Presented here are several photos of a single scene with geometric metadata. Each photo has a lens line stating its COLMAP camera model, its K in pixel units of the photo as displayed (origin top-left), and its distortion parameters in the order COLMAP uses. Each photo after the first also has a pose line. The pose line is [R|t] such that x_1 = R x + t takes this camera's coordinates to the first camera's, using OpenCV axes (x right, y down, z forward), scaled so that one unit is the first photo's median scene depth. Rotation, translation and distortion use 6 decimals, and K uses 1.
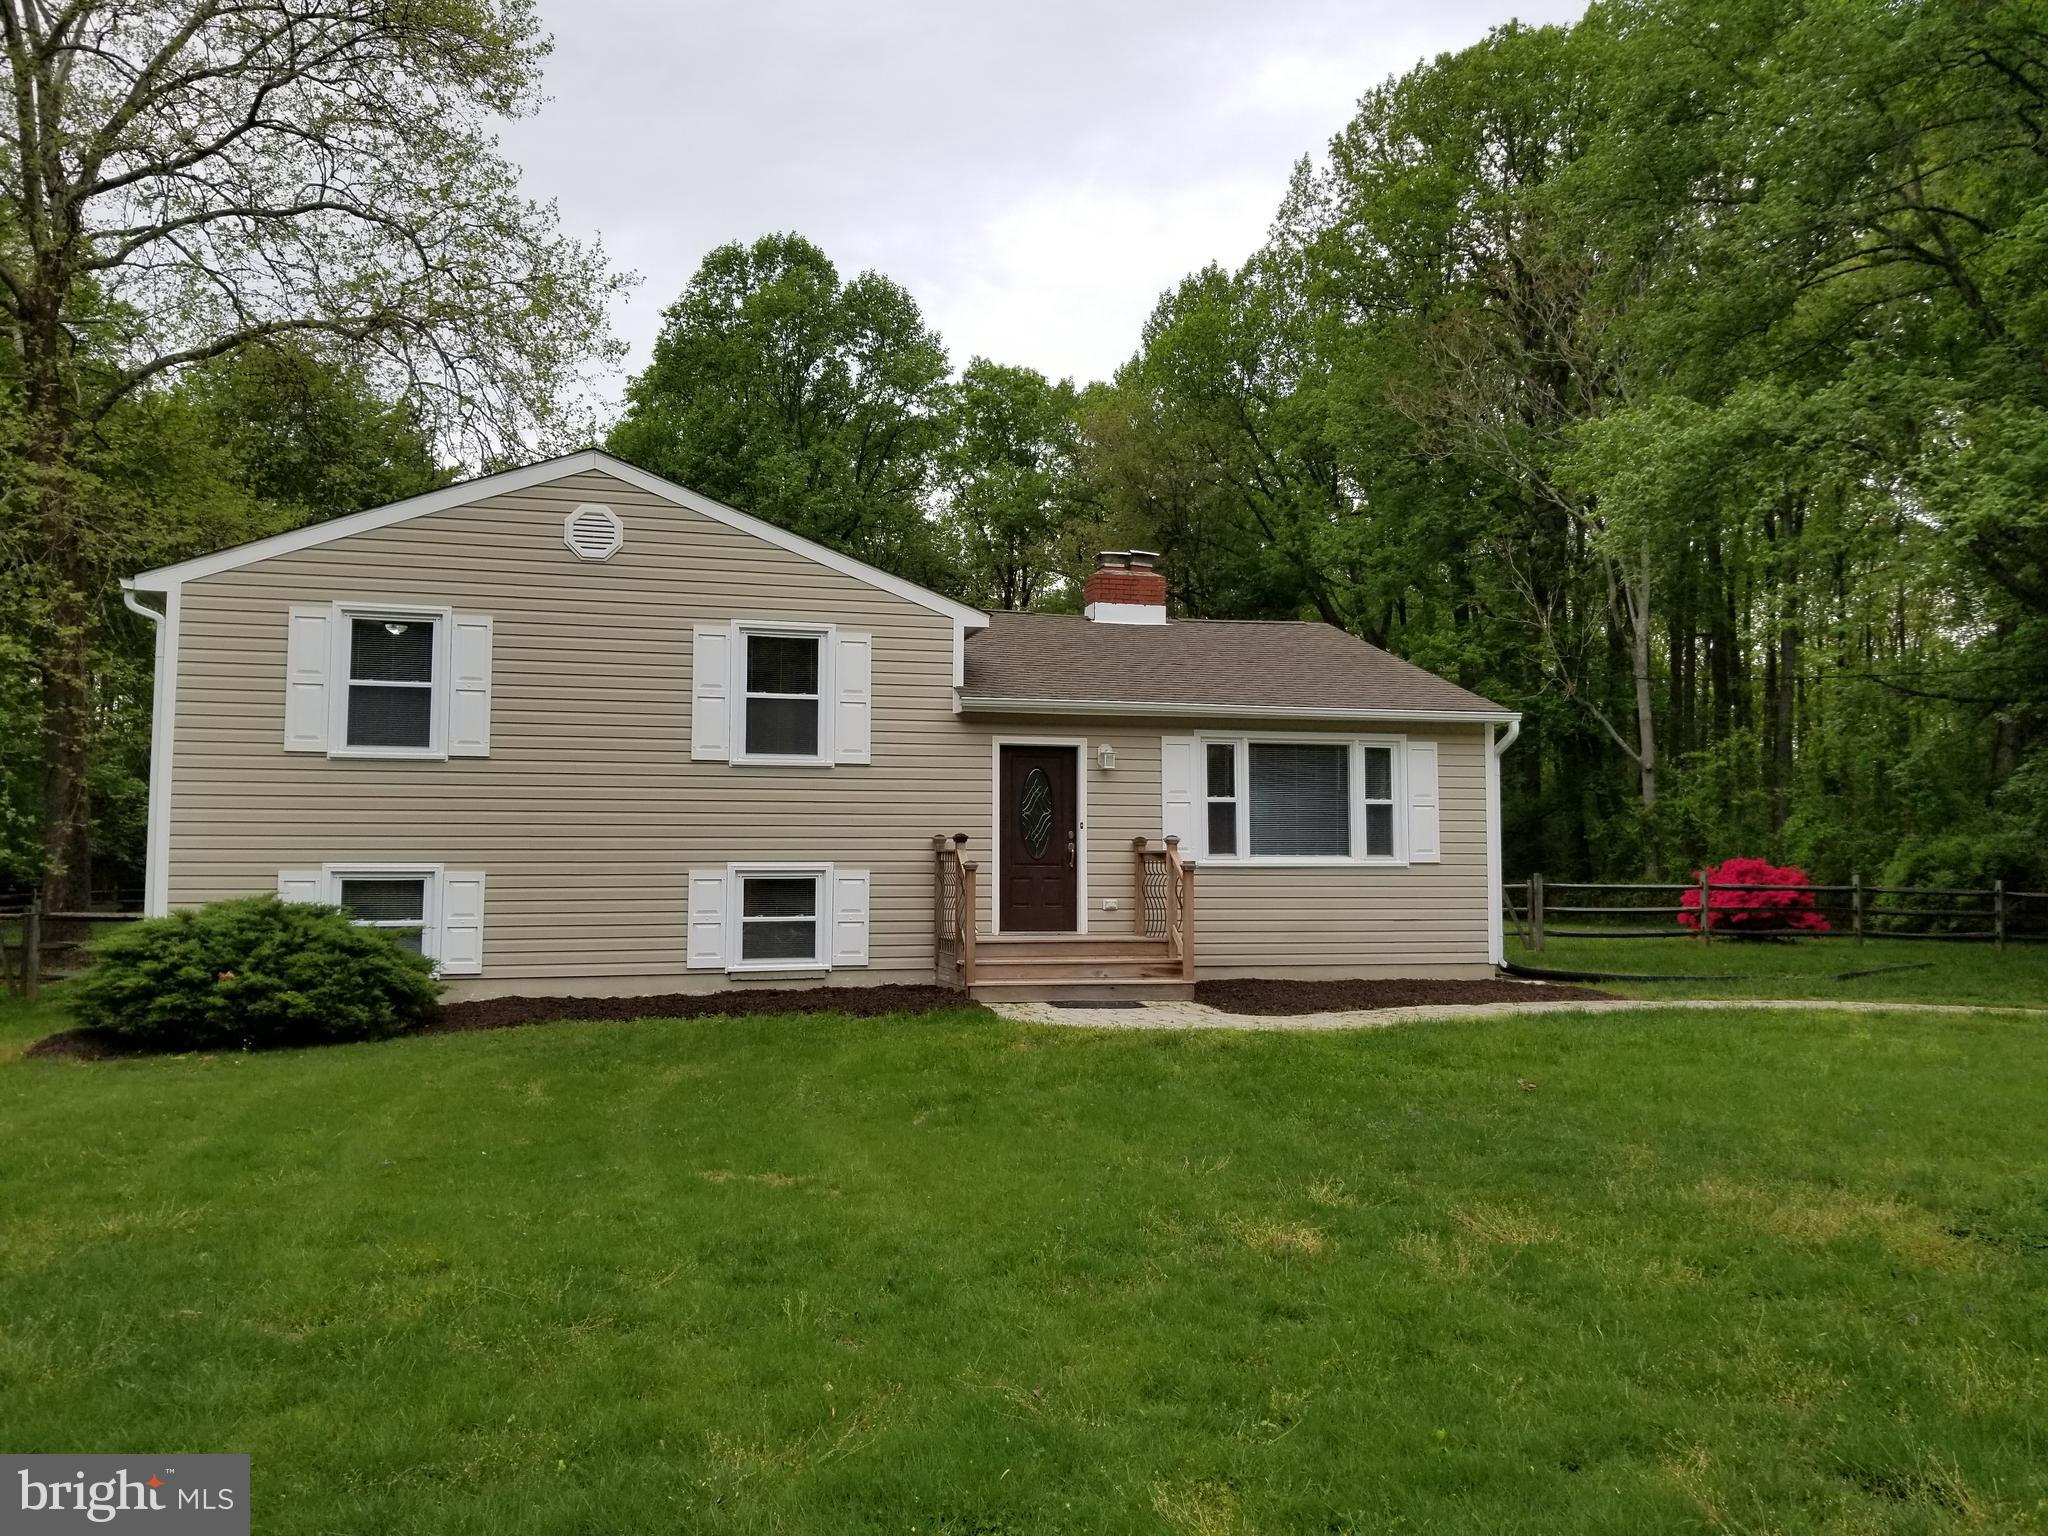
lens RADIAL K [[1641.9, 0, 1018.2], [0, 1641.9, 772.6], [0, 0, 1]] dist [0.067633, -0.059493]
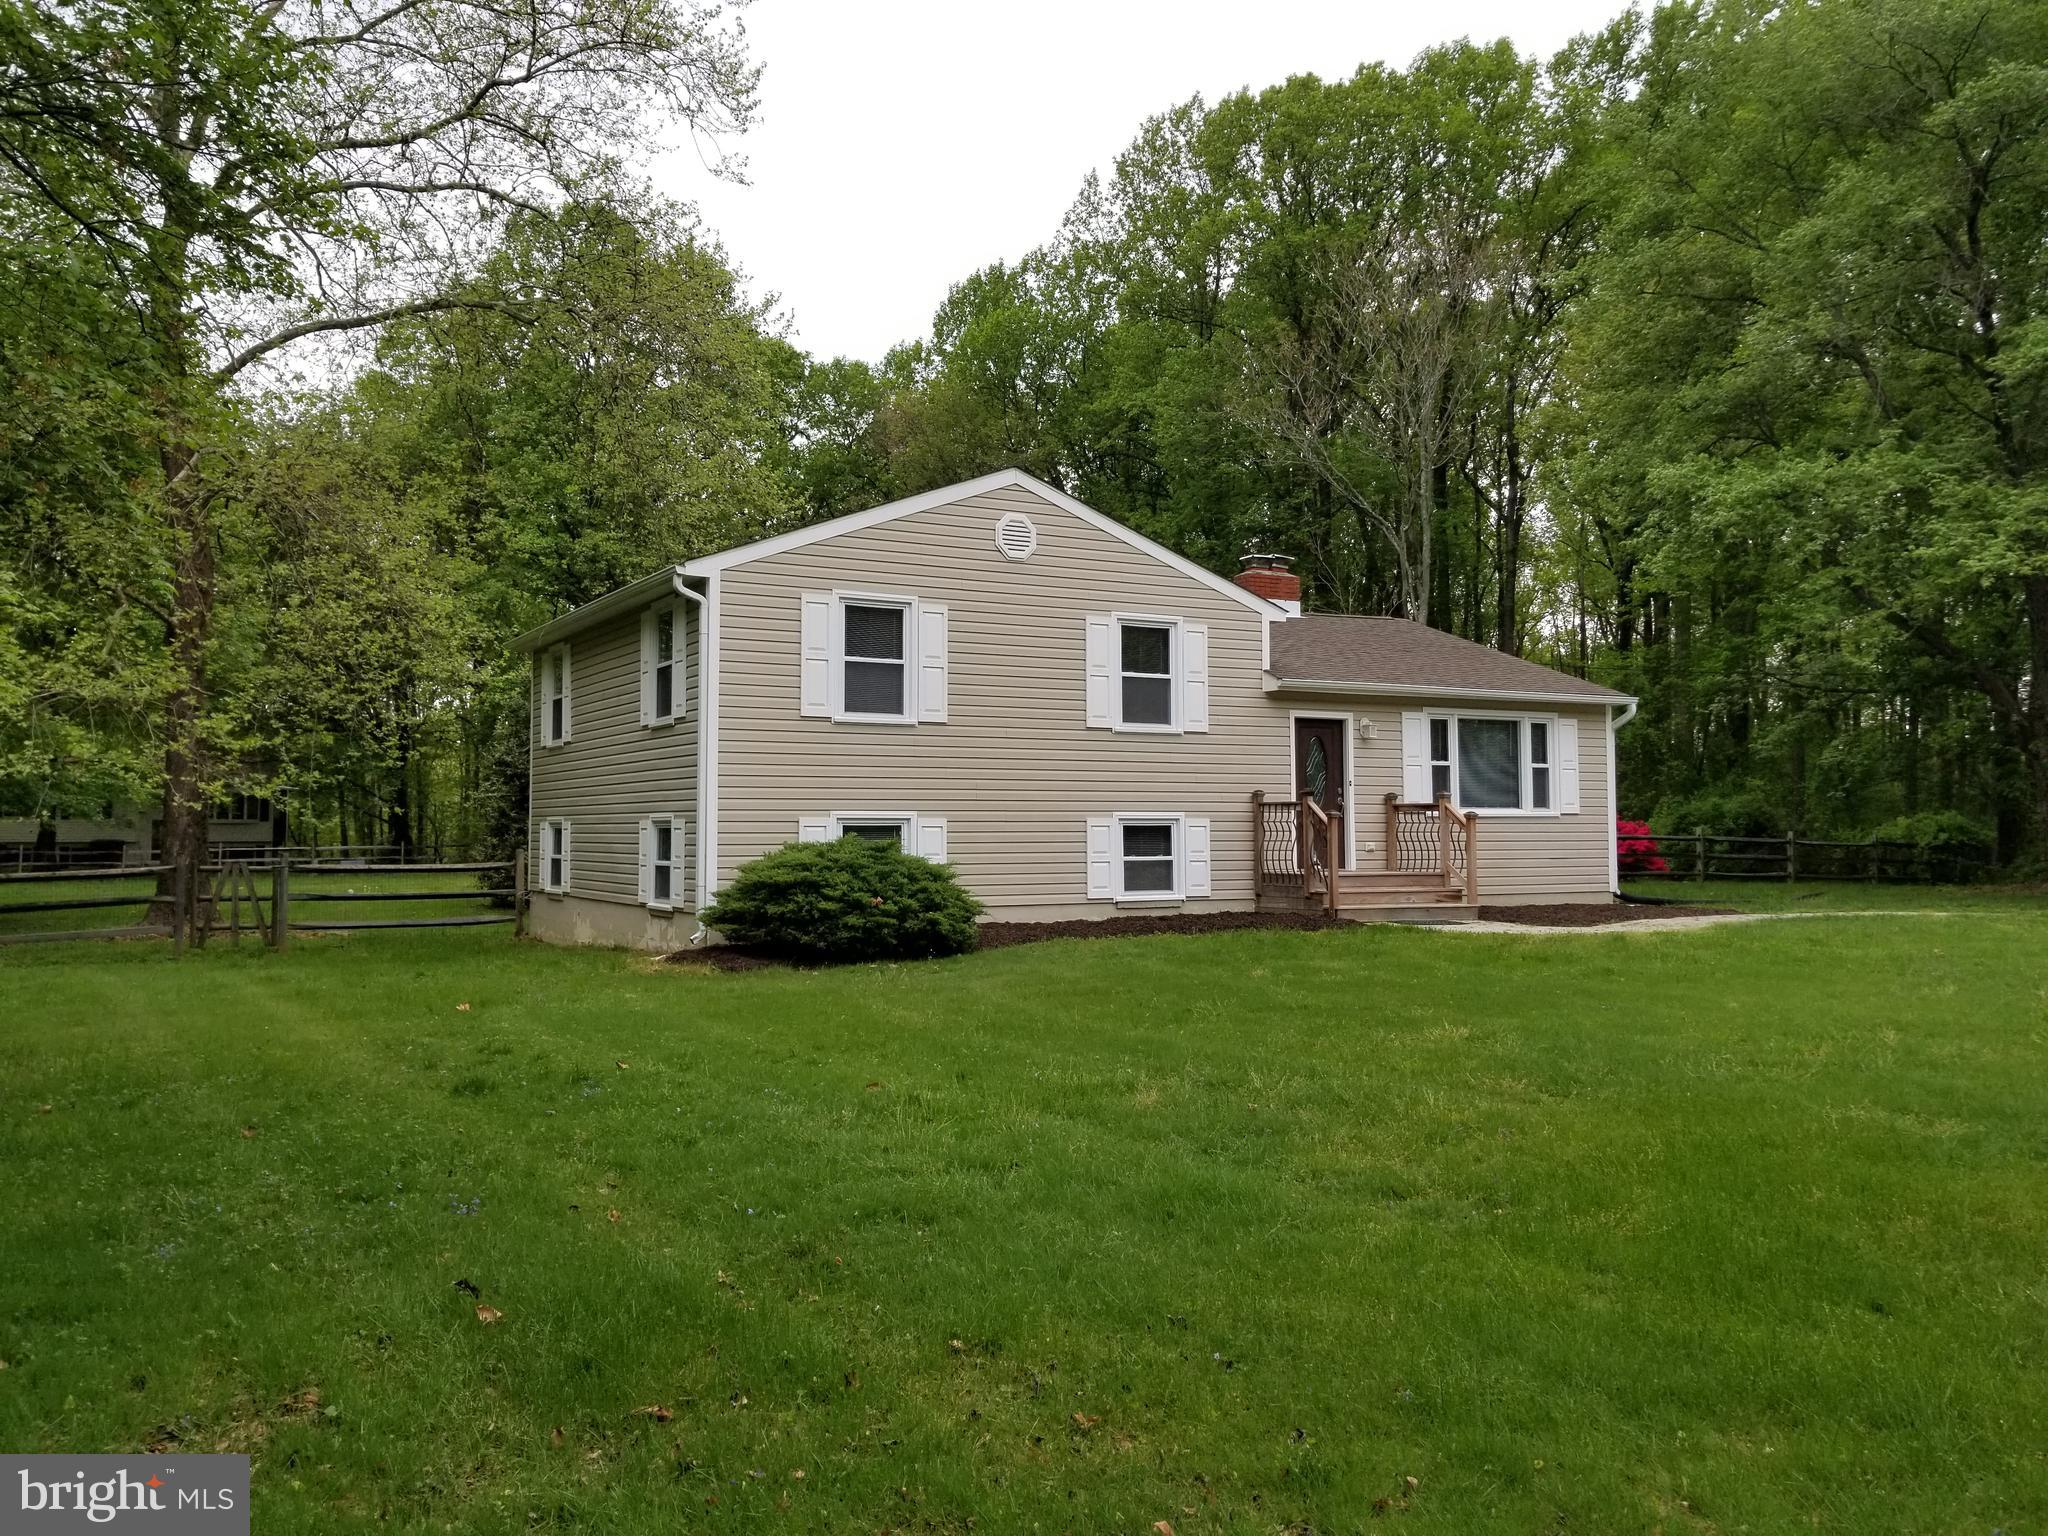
lens RADIAL K [[1641.9, 0, 1019.7], [0, 1641.9, 751.0], [0, 0, 1]] dist [0.067633, -0.059493]
pose [[0.969752, 0.008803, 0.243933, -0.528851], [-0.010612, 0.999925, 0.006103, 0.002874], [-0.243861, -0.008507, 0.969773, -0.155701]]
